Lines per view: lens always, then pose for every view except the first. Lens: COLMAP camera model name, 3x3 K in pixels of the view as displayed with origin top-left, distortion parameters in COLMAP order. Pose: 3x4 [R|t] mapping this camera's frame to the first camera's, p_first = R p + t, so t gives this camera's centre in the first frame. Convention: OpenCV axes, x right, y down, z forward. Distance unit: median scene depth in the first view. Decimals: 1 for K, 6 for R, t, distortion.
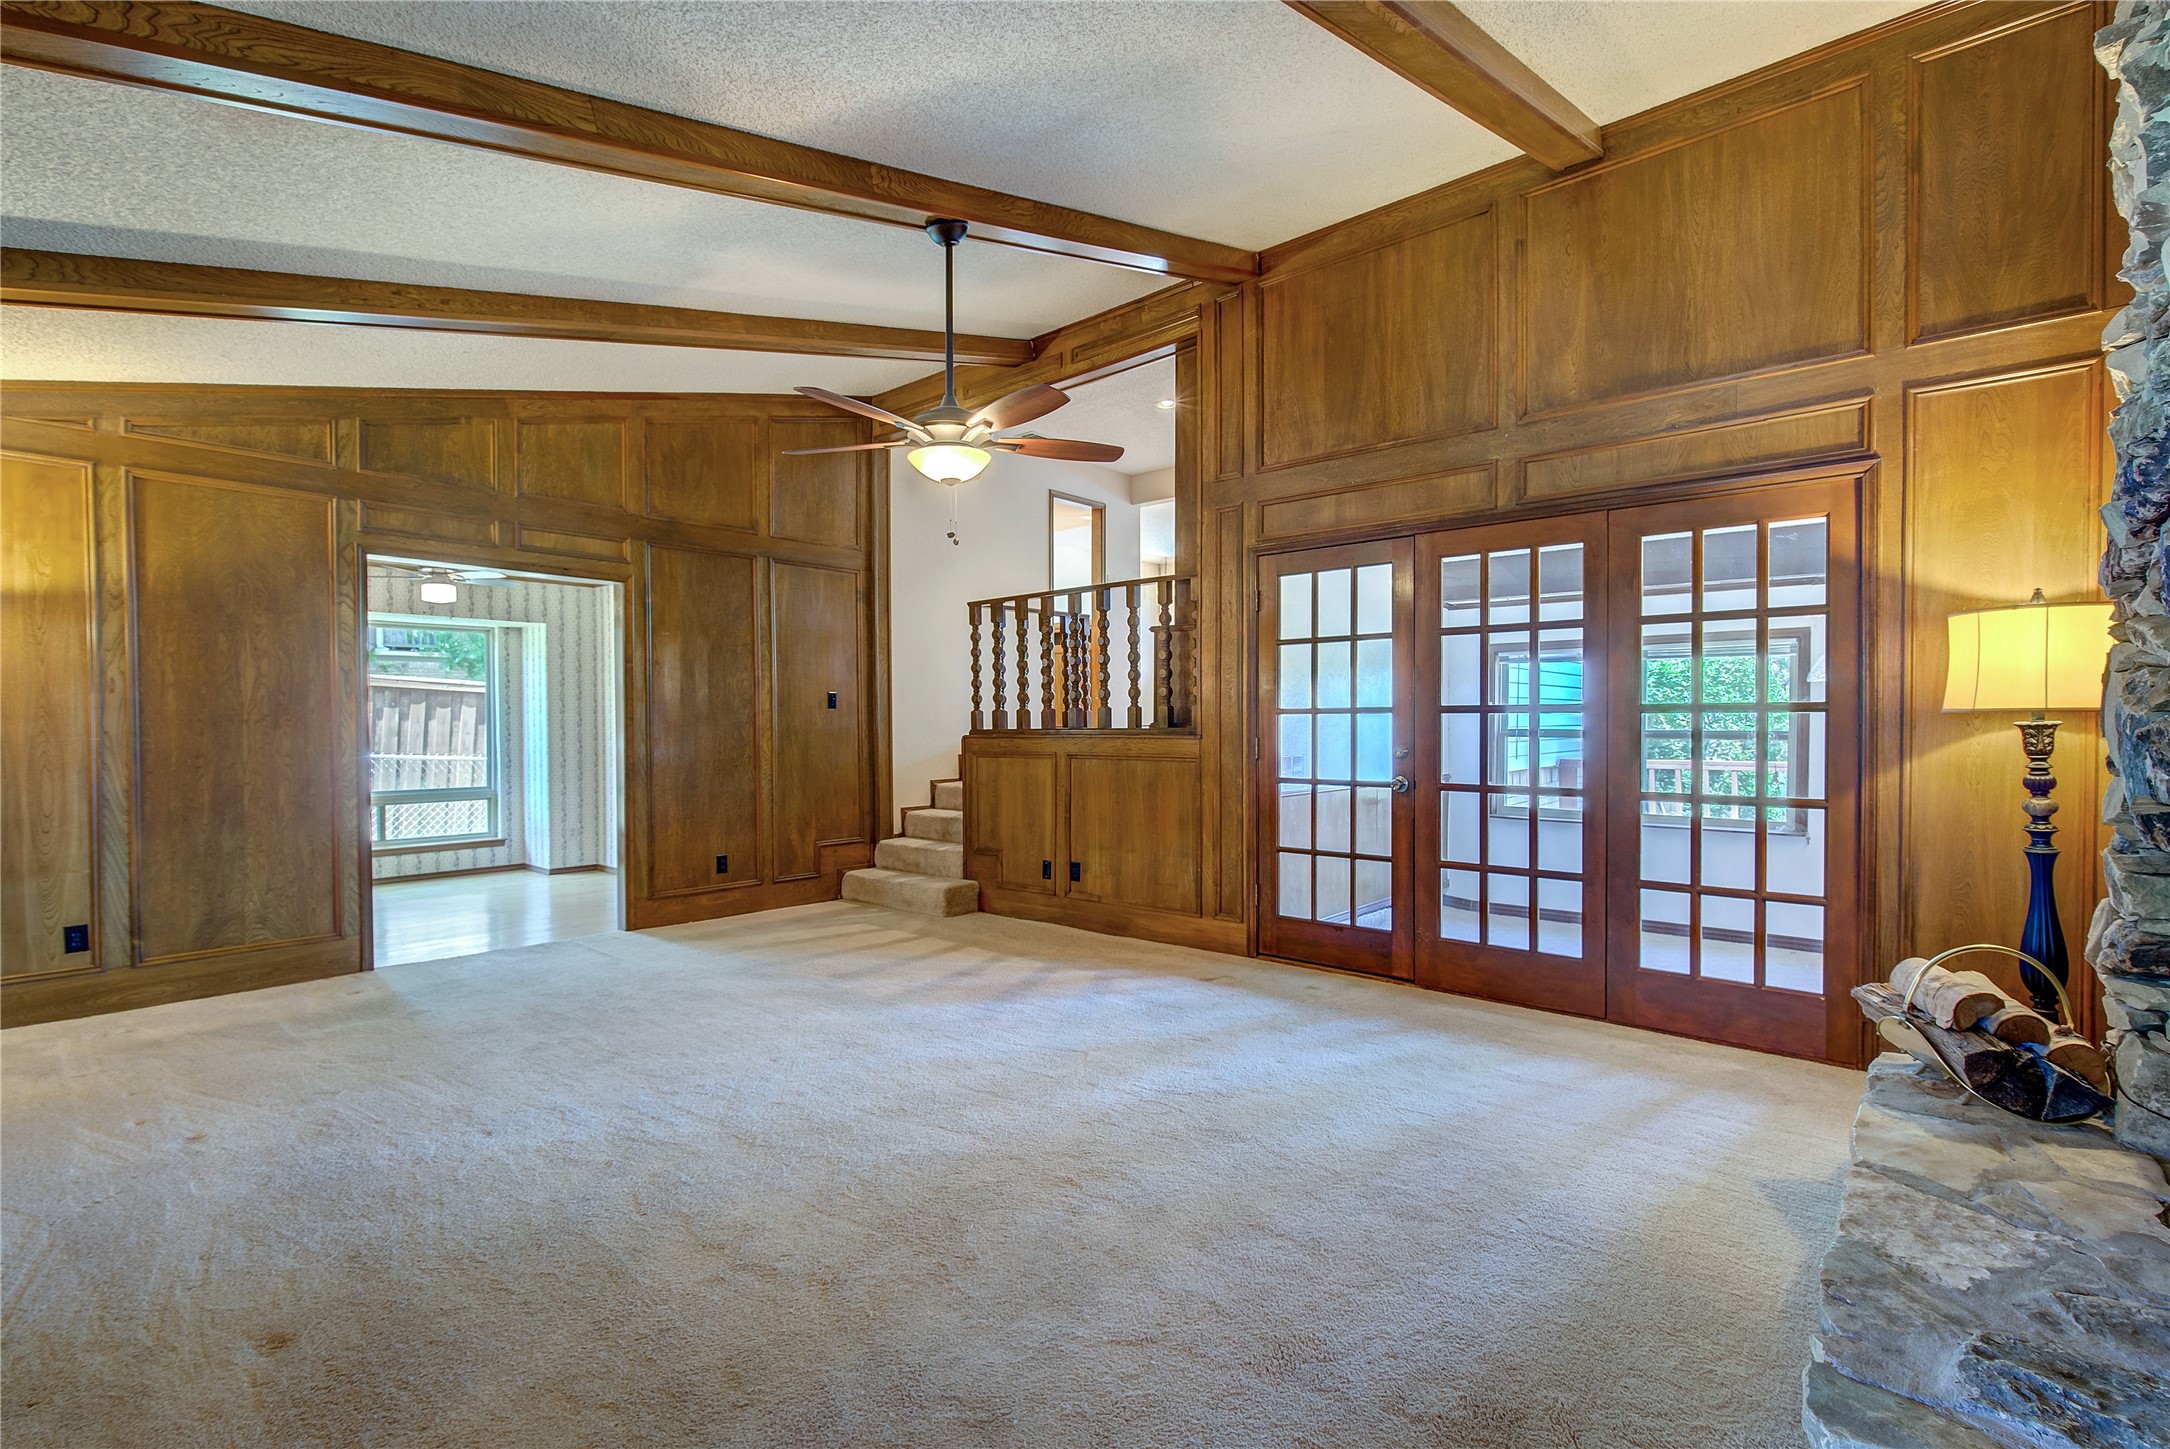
lens RADIAL K [[984.8, 0, 1090.7], [0, 984.8, 725.4], [0, 0, 1]] dist [-0.001534, 0.001509]
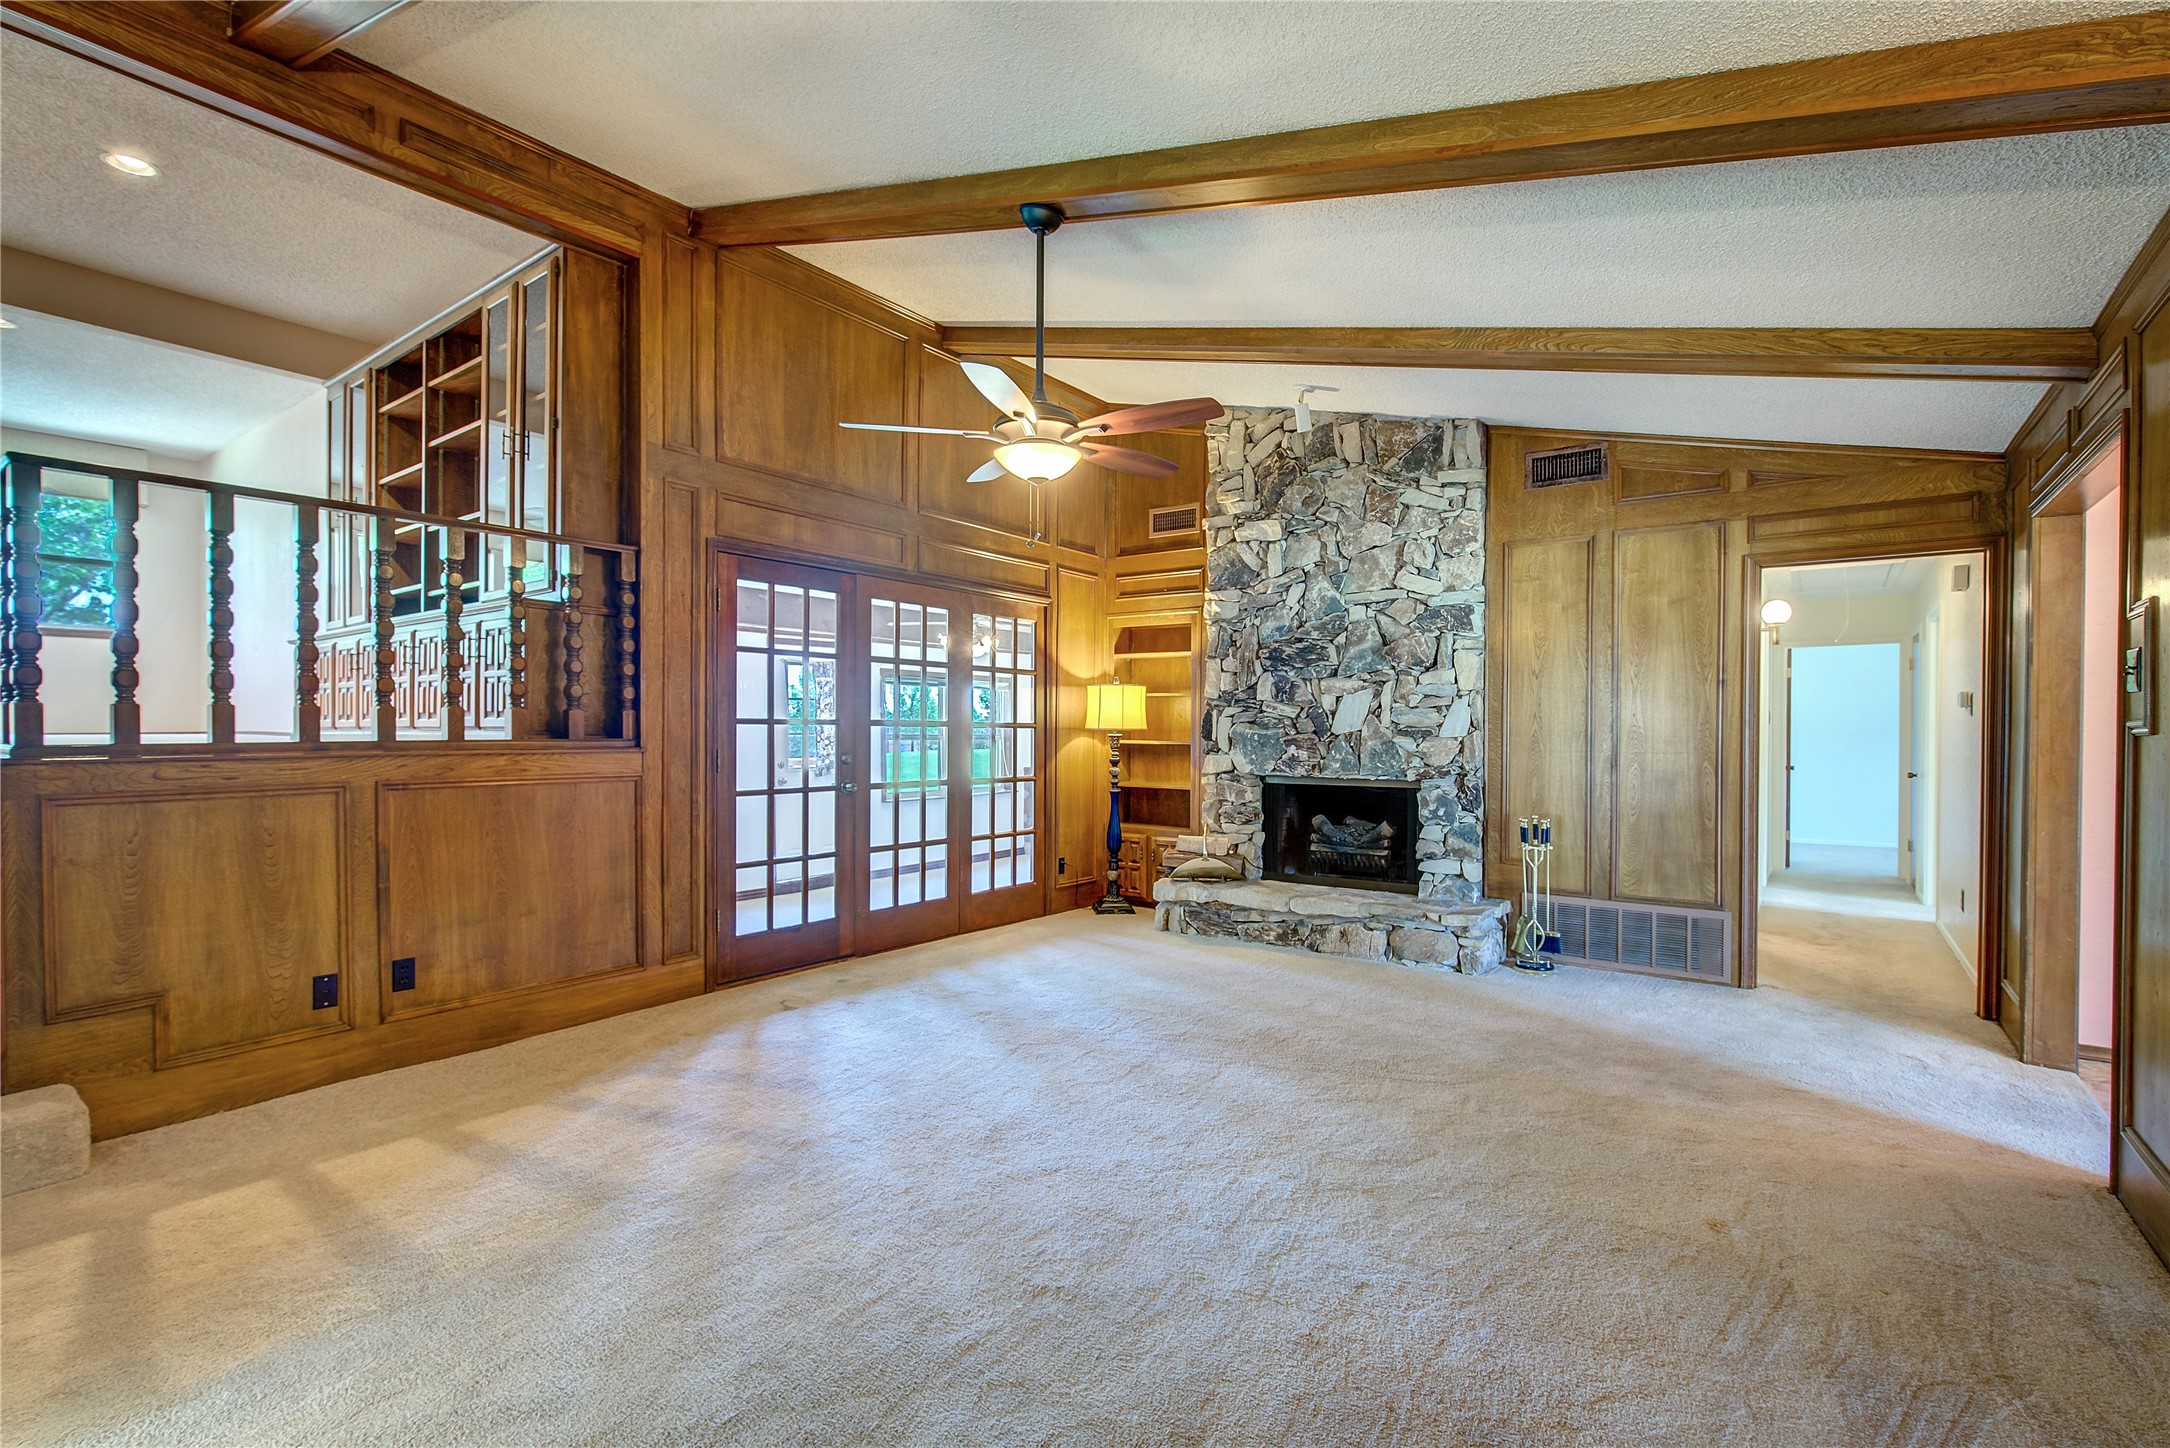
lens RADIAL K [[984.8, 0, 1090.6], [0, 984.8, 731.1], [0, 0, 1]] dist [-0.001534, 0.001509]
pose [[-0.084625, 0.002231, 0.996410, -0.906469], [-0.002174, 0.999995, -0.002424, -0.004040], [-0.996411, -0.002371, -0.084619, 0.857403]]
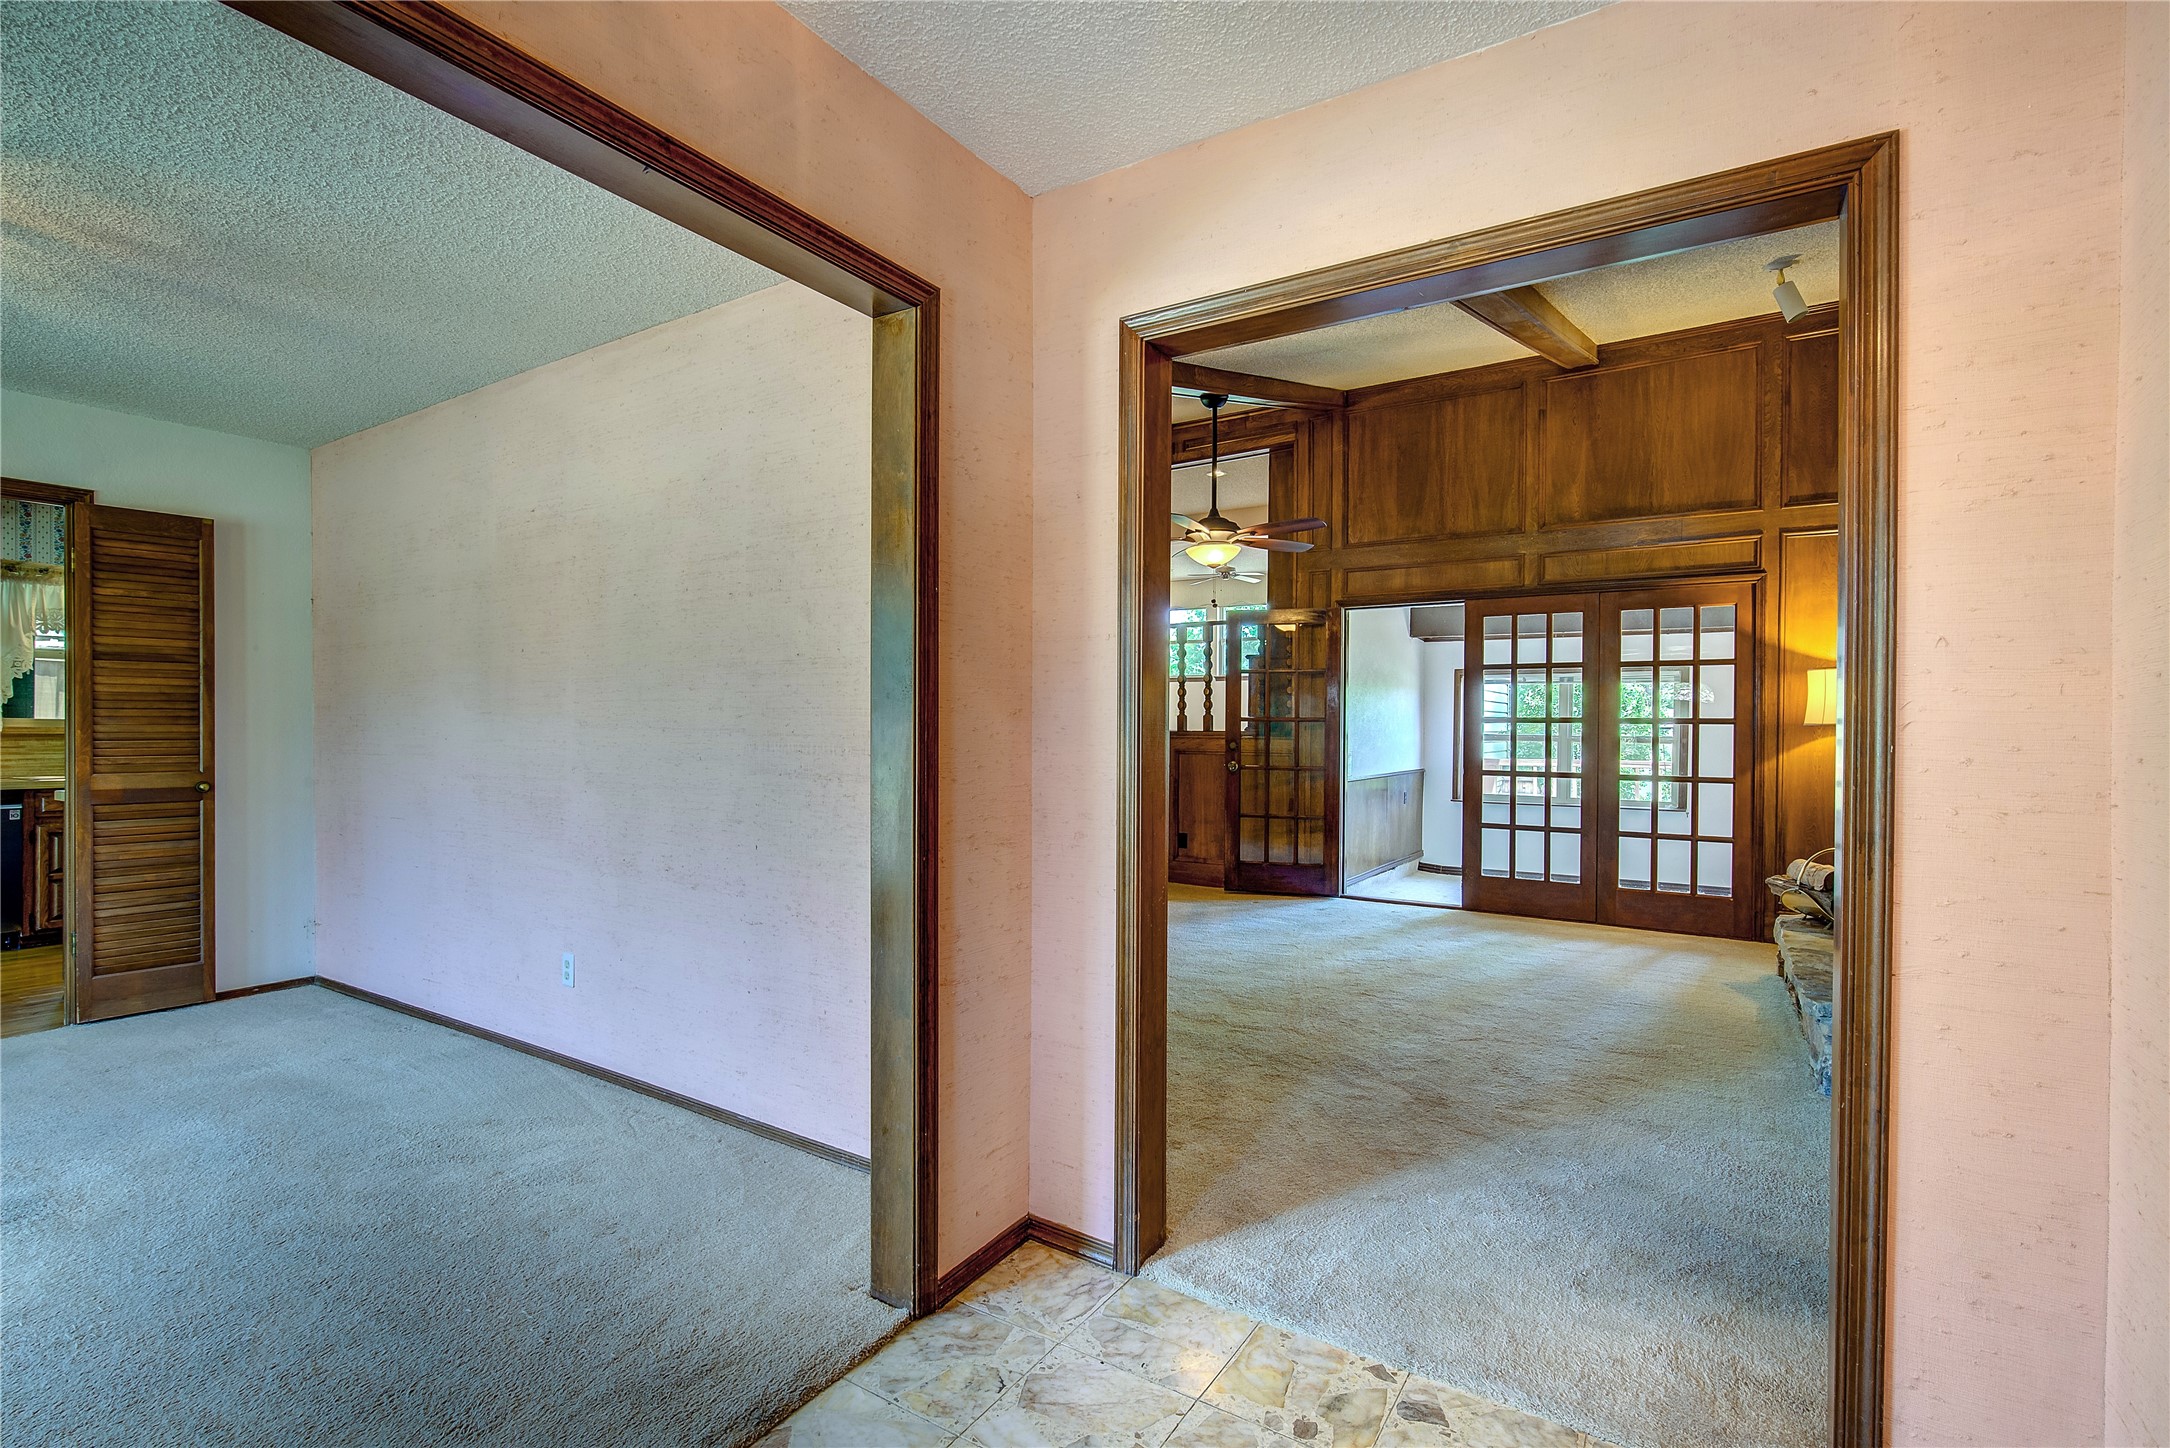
lens RADIAL K [[984.8, 0, 1092.1], [0, 984.8, 725.4], [0, 0, 1]] dist [-0.001534, 0.001509]
pose [[0.989094, 0.009978, 0.146947, -0.450202], [-0.009217, 0.999940, -0.005859, 0.005966], [-0.146997, 0.004440, 0.989127, -0.378954]]
